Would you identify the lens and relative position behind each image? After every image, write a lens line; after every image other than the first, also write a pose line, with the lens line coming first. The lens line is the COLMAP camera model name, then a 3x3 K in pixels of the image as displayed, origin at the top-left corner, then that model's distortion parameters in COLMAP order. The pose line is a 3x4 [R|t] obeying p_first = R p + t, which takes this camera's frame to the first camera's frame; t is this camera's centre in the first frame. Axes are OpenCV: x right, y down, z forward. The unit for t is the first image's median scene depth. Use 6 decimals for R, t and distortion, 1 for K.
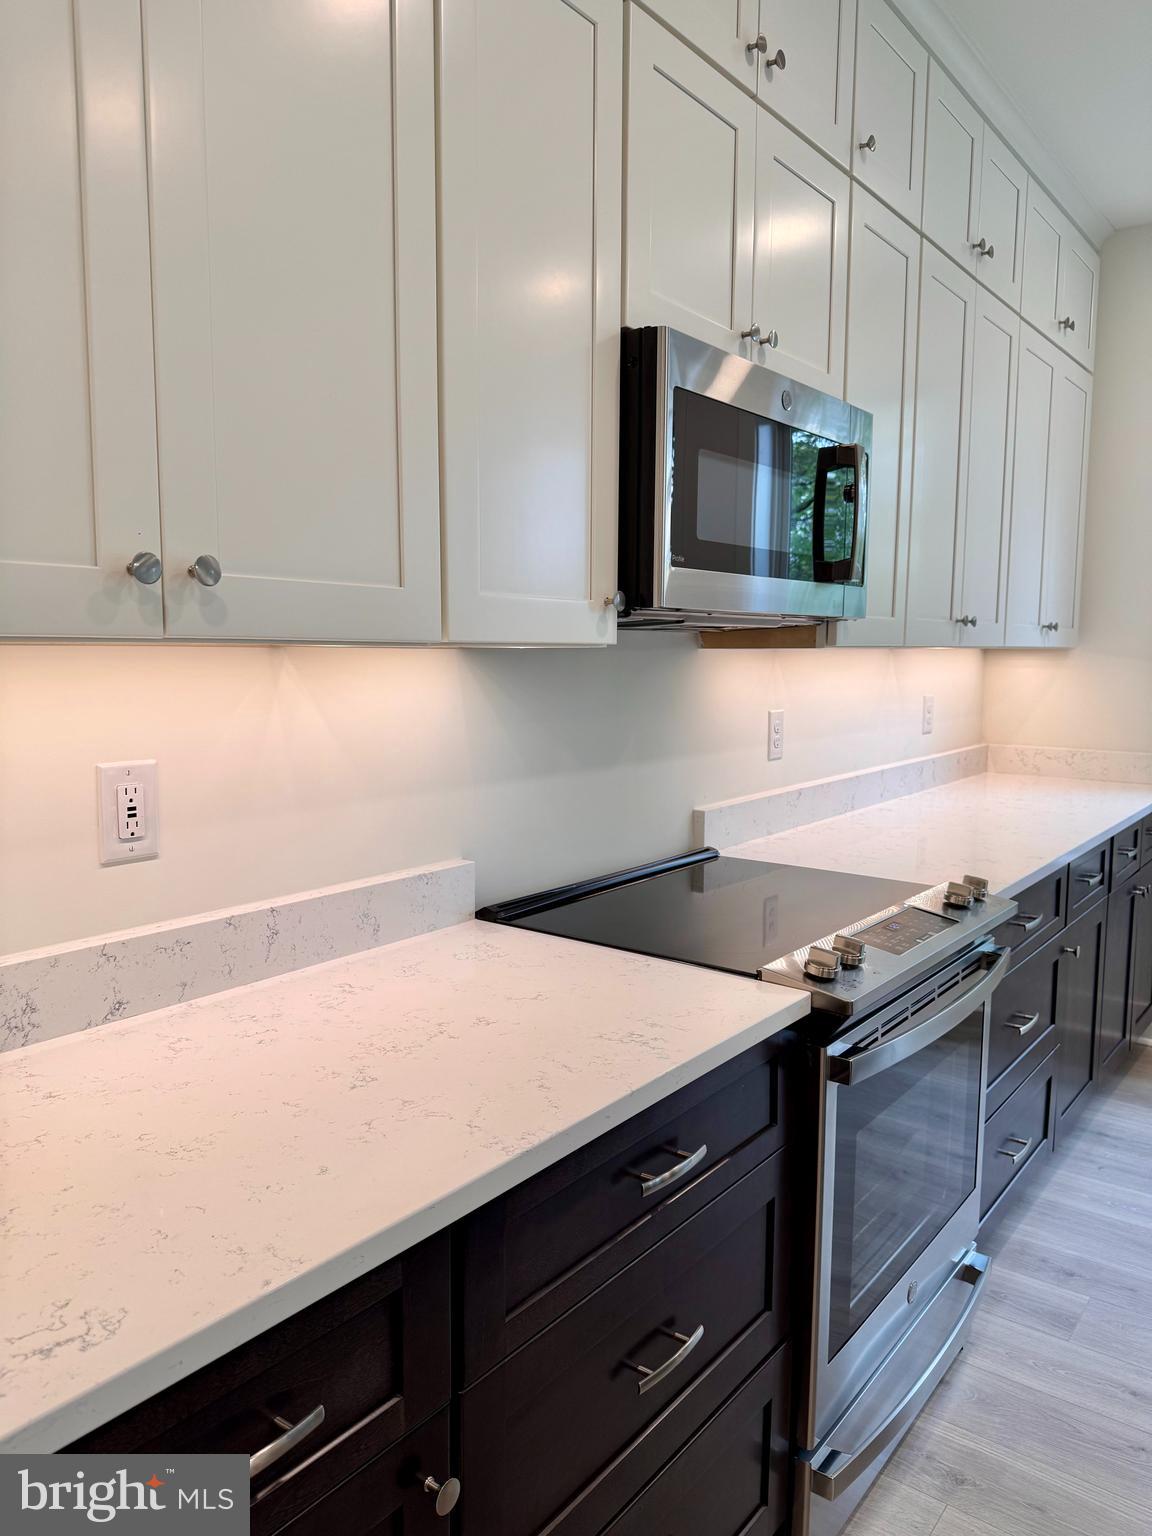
lens RADIAL K [[1091.8, 0, 556.5], [0, 1091.8, 767.4], [0, 0, 1]] dist [0.047902, -0.065188]
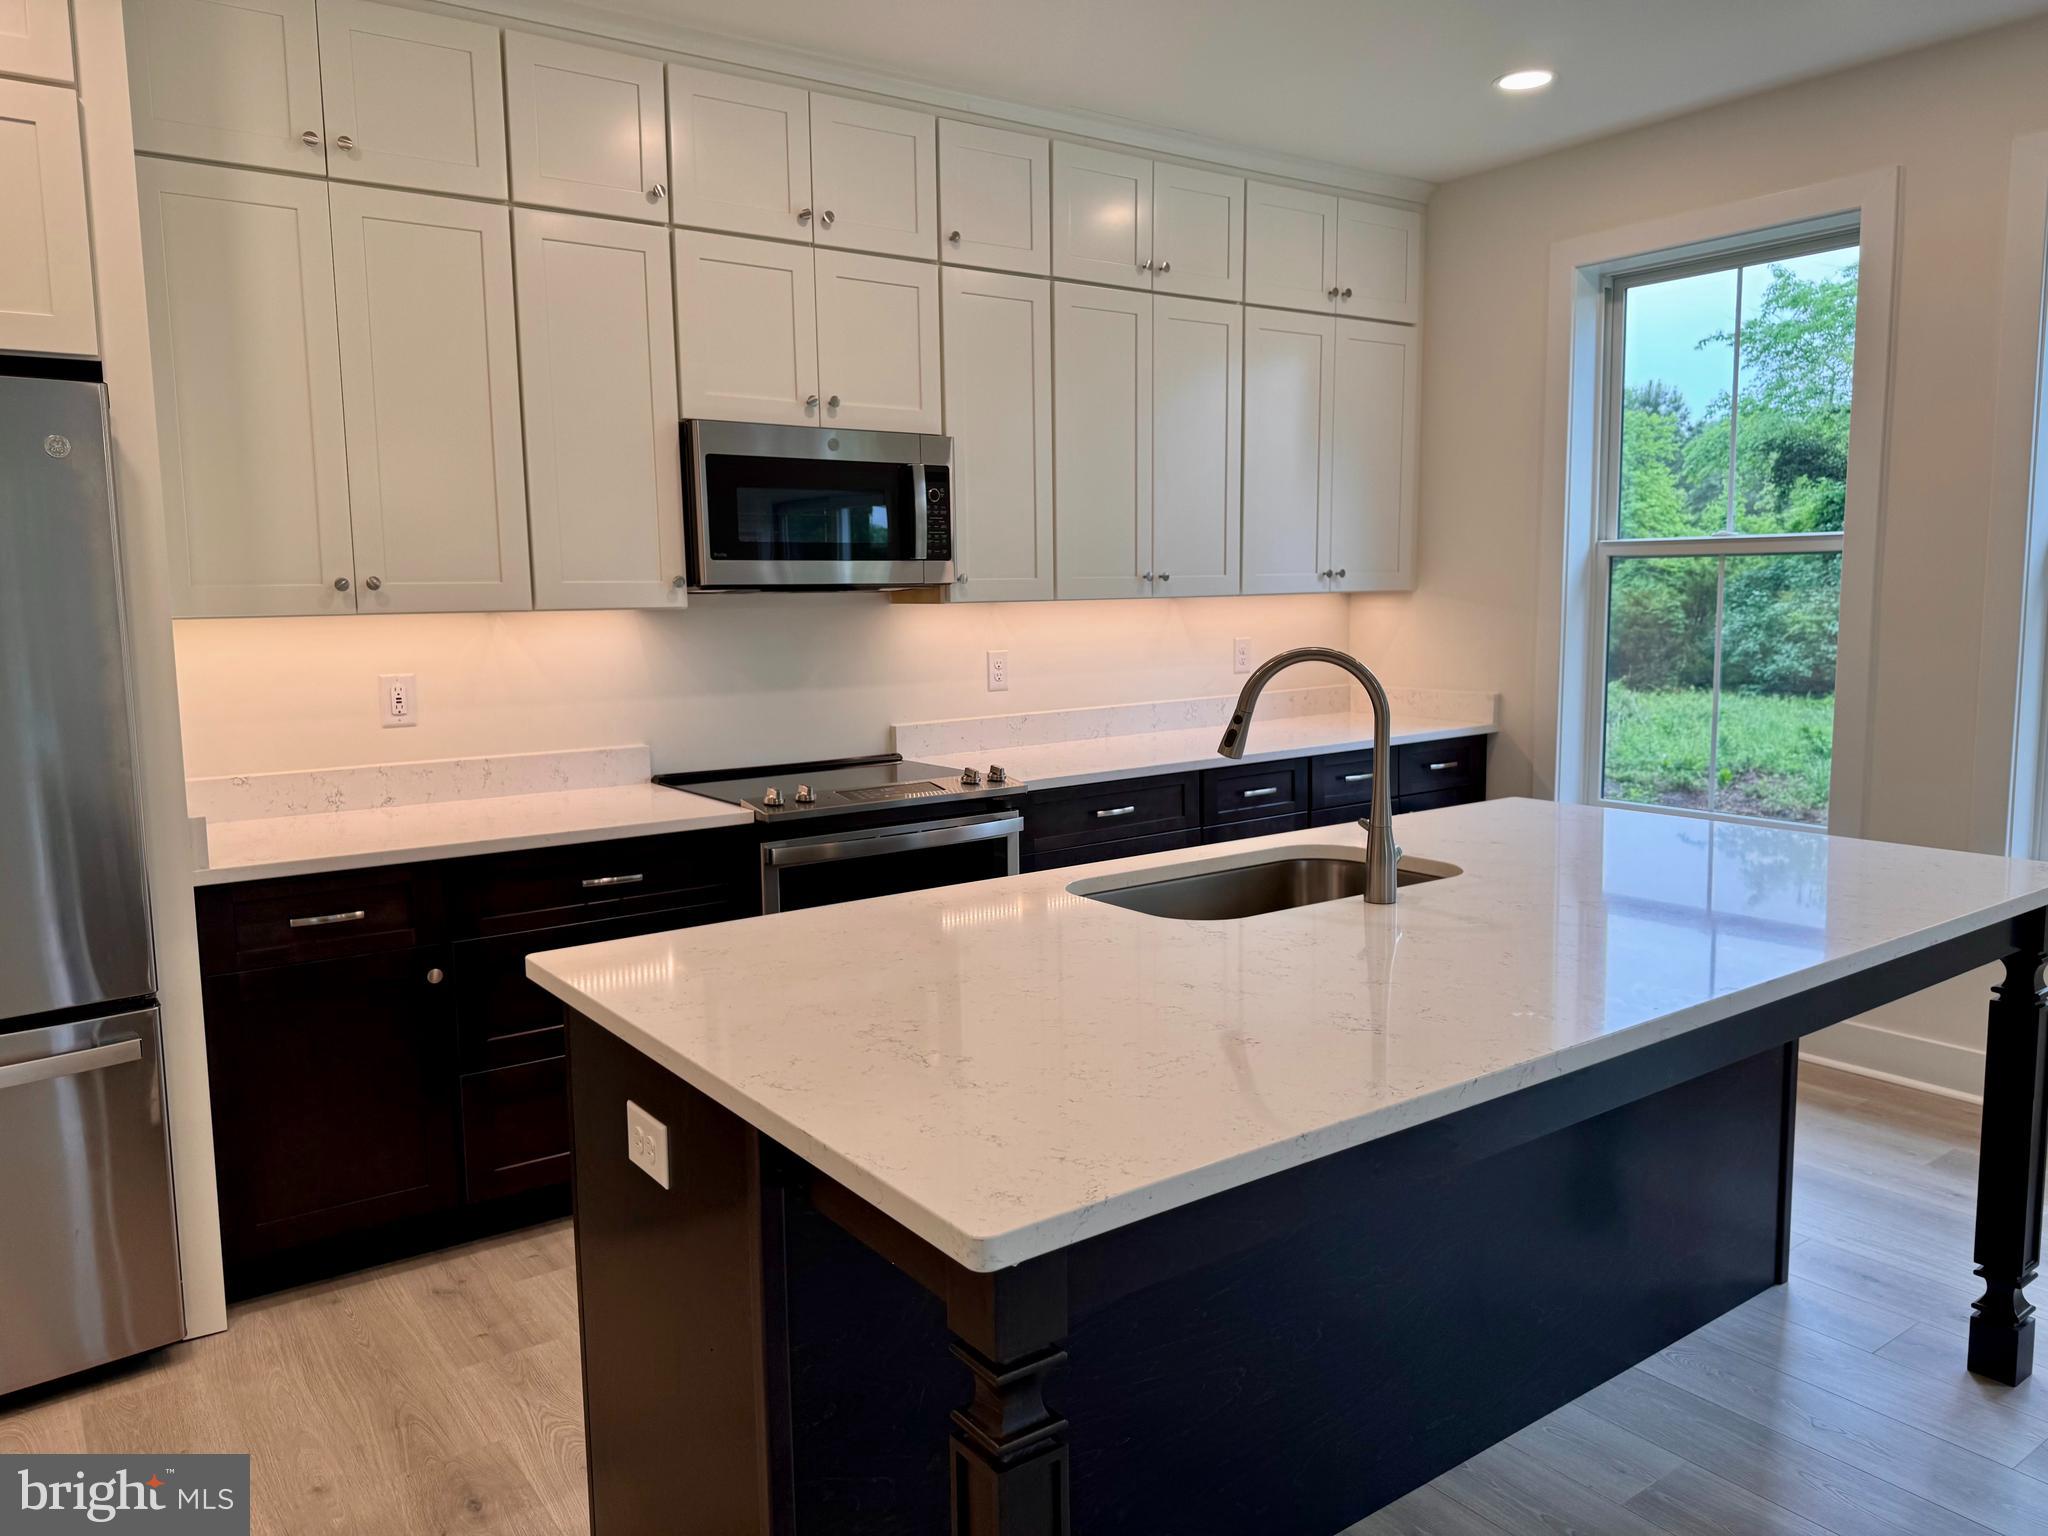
lens RADIAL K [[1455.8, 0, 1017.7], [0, 1455.8, 769.7], [0, 0, 1]] dist [0.047902, -0.065188]
pose [[0.959159, 0.016882, -0.282363, 1.018942], [-0.011247, 0.999704, 0.021568, 0.069003], [0.282644, -0.017511, 0.959065, -0.857377]]
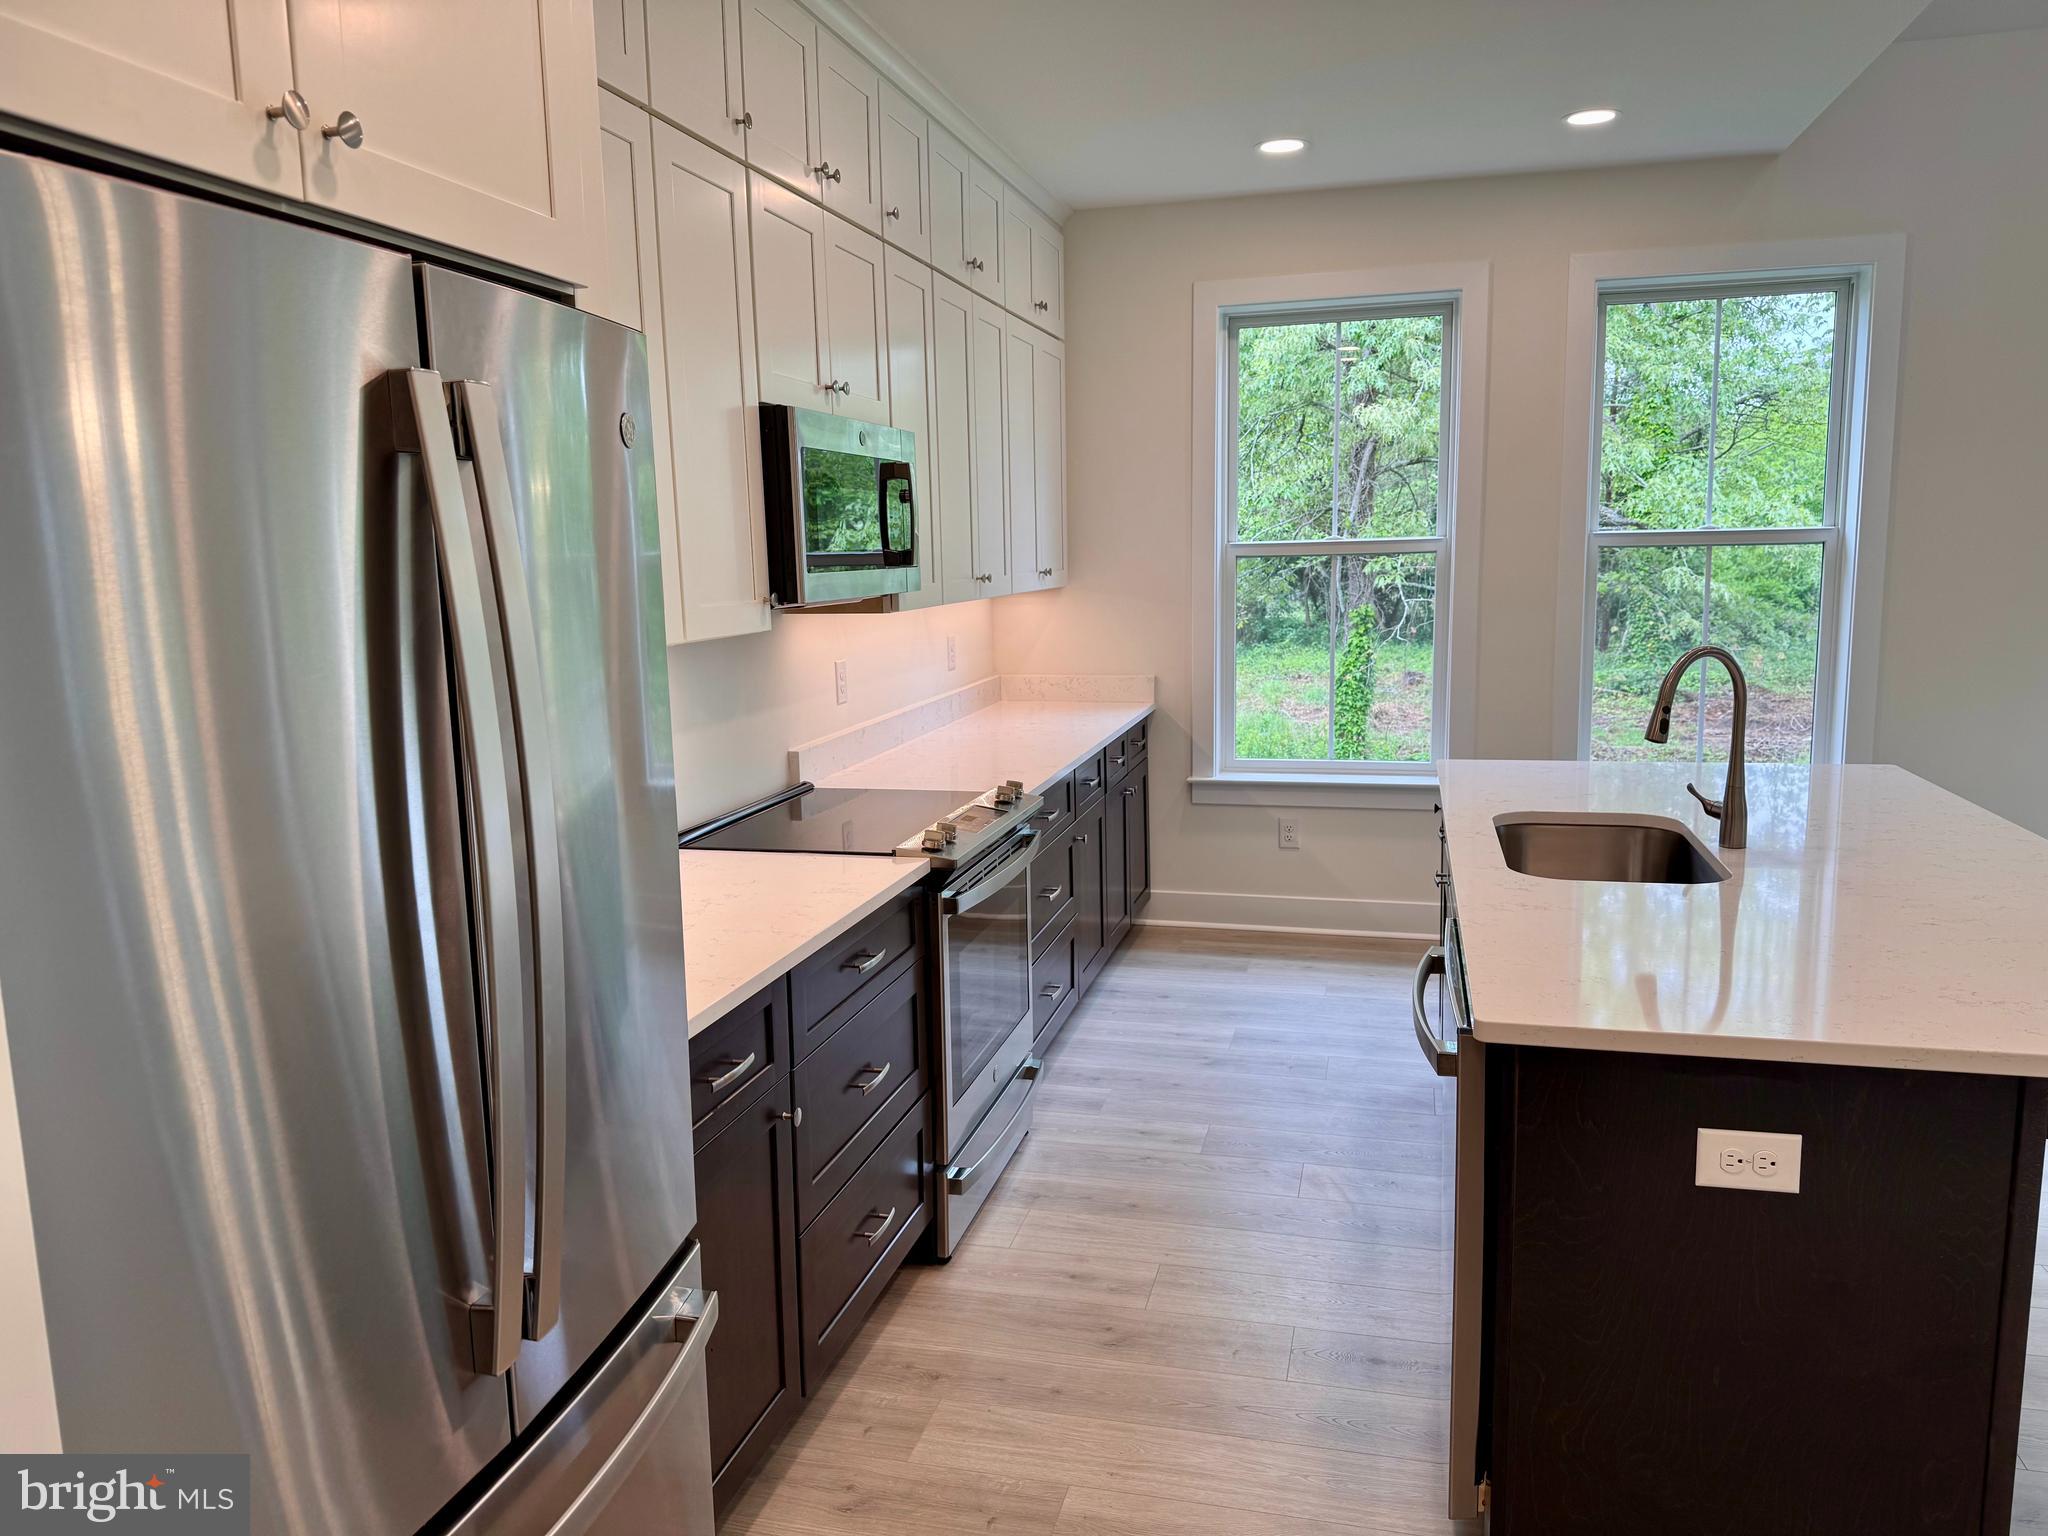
lens RADIAL K [[1455.8, 0, 1024.6], [0, 1455.8, 775.0], [0, 0, 1]] dist [0.047902, -0.065188]
pose [[0.915758, -0.088317, 0.391902, -0.339344], [0.069739, 0.995673, 0.061420, -0.019627], [-0.395631, -0.028915, 0.917954, -0.715780]]
